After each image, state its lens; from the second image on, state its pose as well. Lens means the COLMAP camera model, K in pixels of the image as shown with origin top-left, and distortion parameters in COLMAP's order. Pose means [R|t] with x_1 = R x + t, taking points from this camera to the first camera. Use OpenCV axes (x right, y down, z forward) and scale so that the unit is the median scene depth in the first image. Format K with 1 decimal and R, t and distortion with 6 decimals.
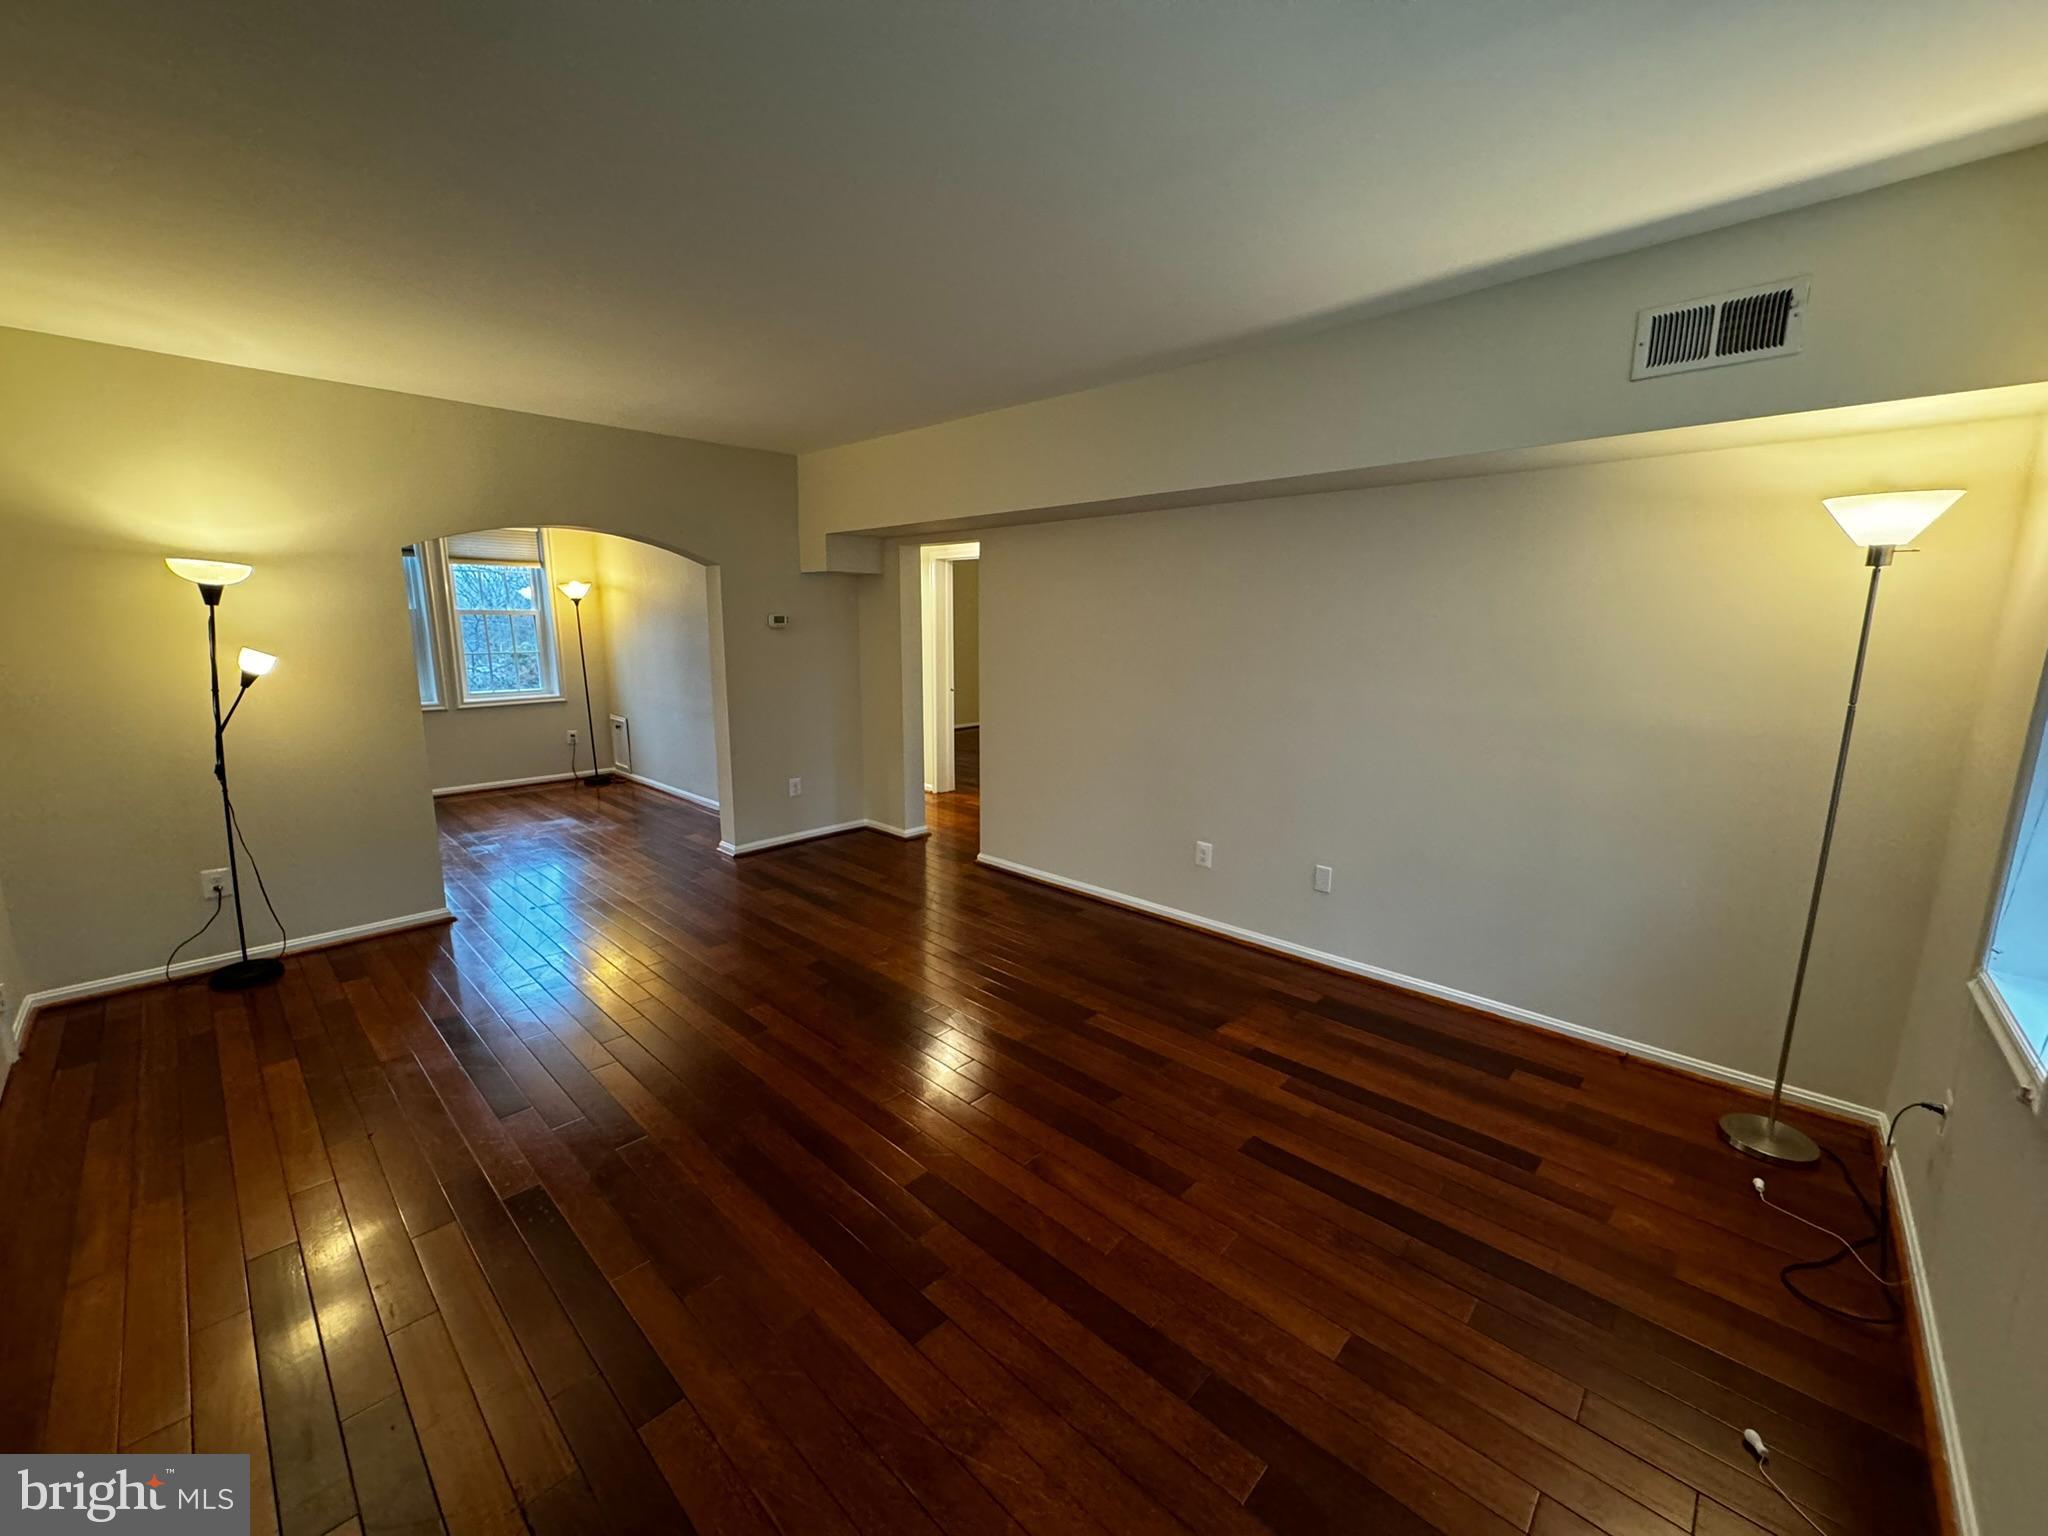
lens RADIAL K [[814.6, 0, 1023.0], [0, 814.6, 765.9], [0, 0, 1]] dist [-0.001759, 0.000022]
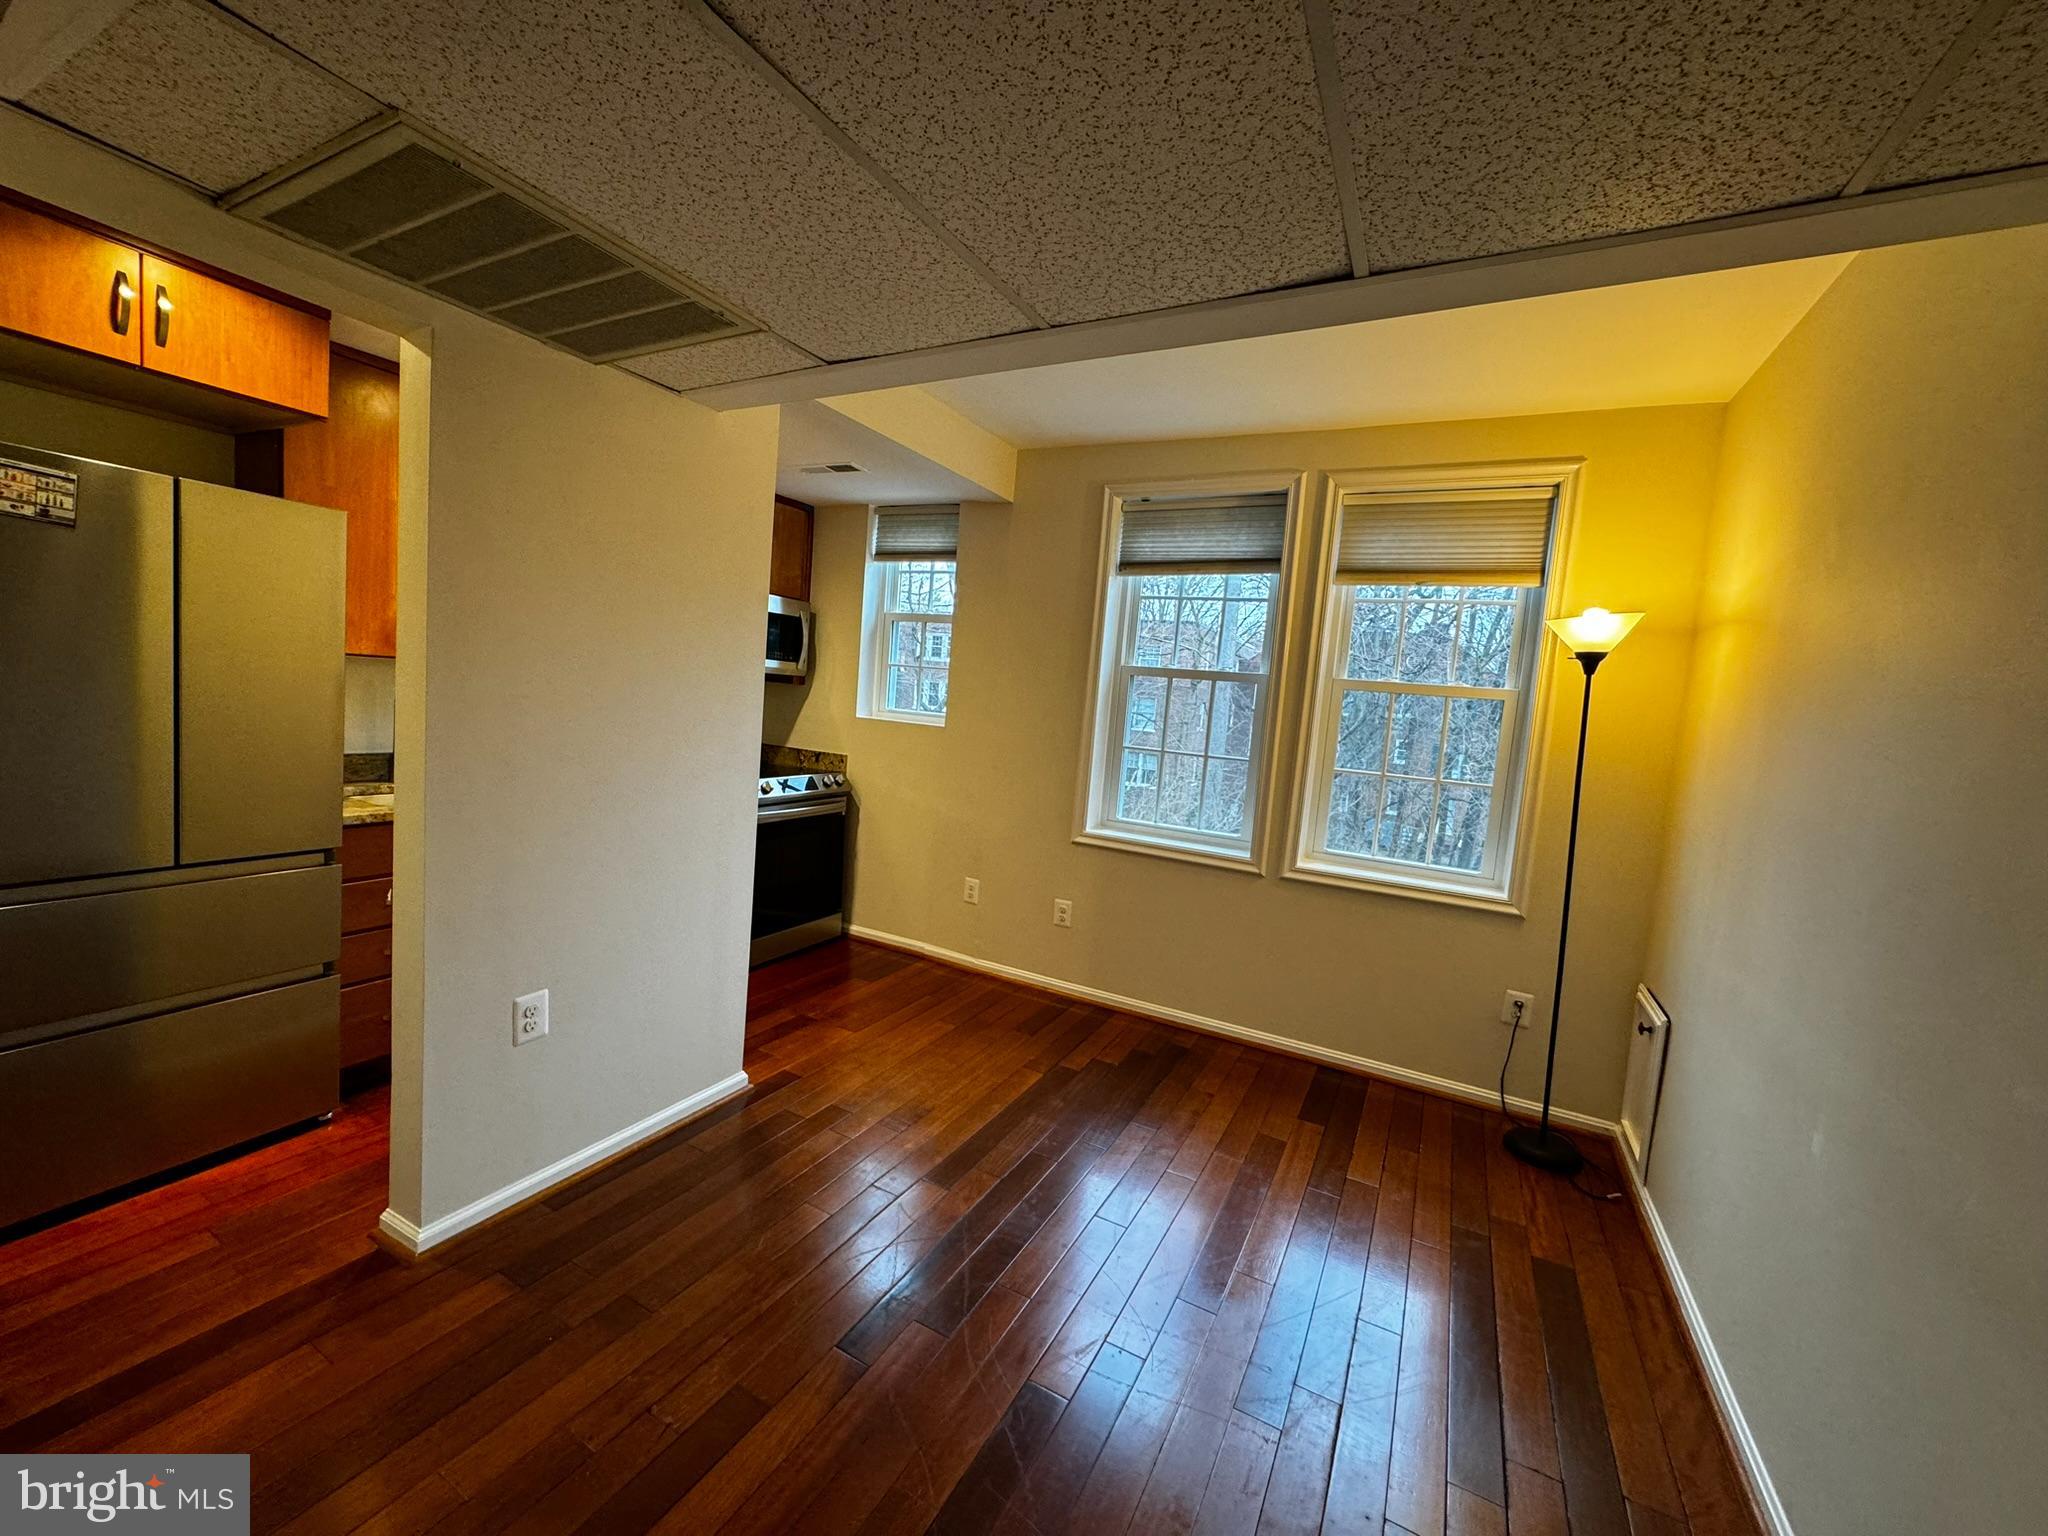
lens RADIAL K [[814.6, 0, 1023.0], [0, 814.6, 765.9], [0, 0, 1]] dist [-0.001759, 0.000022]
pose [[0.263933, 0.102745, -0.959053, -0.593265], [-0.250159, 0.967579, 0.034814, -0.239714], [0.931536, 0.230728, 0.281078, 1.503494]]
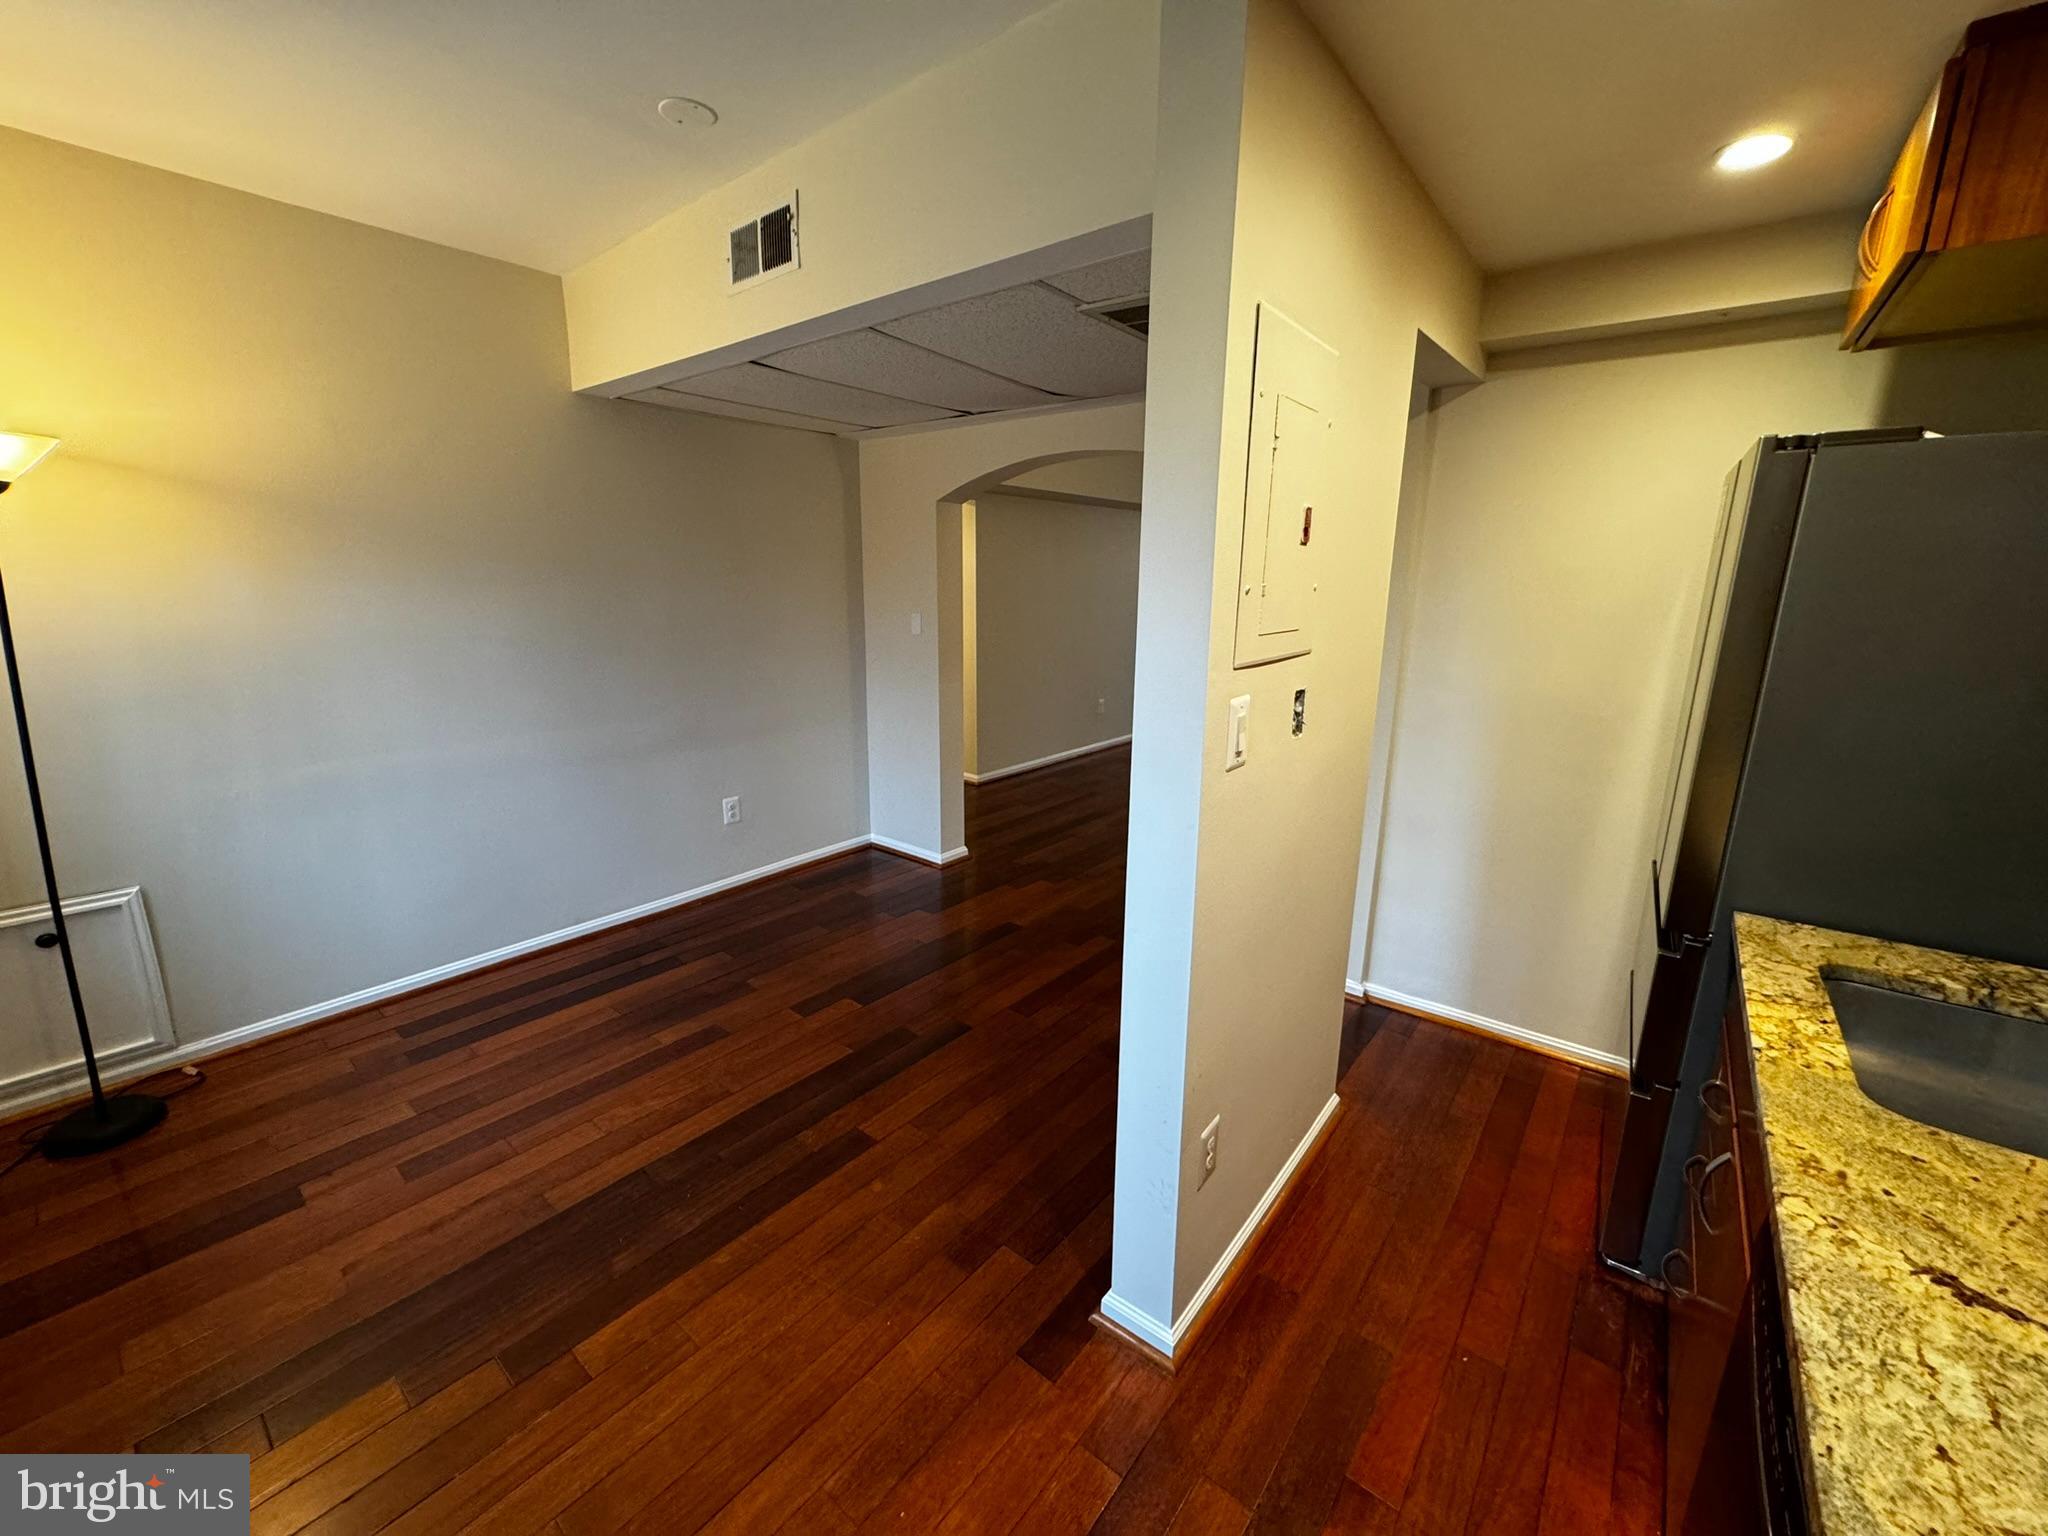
lens RADIAL K [[814.6, 0, 1023.0], [0, 814.6, 765.9], [0, 0, 1]] dist [-0.001759, 0.000022]
pose [[-0.078795, -0.234623, 0.968888, -1.877908], [0.164871, 0.955458, 0.244779, -0.284492], [-0.983163, 0.179029, -0.036603, 1.558413]]
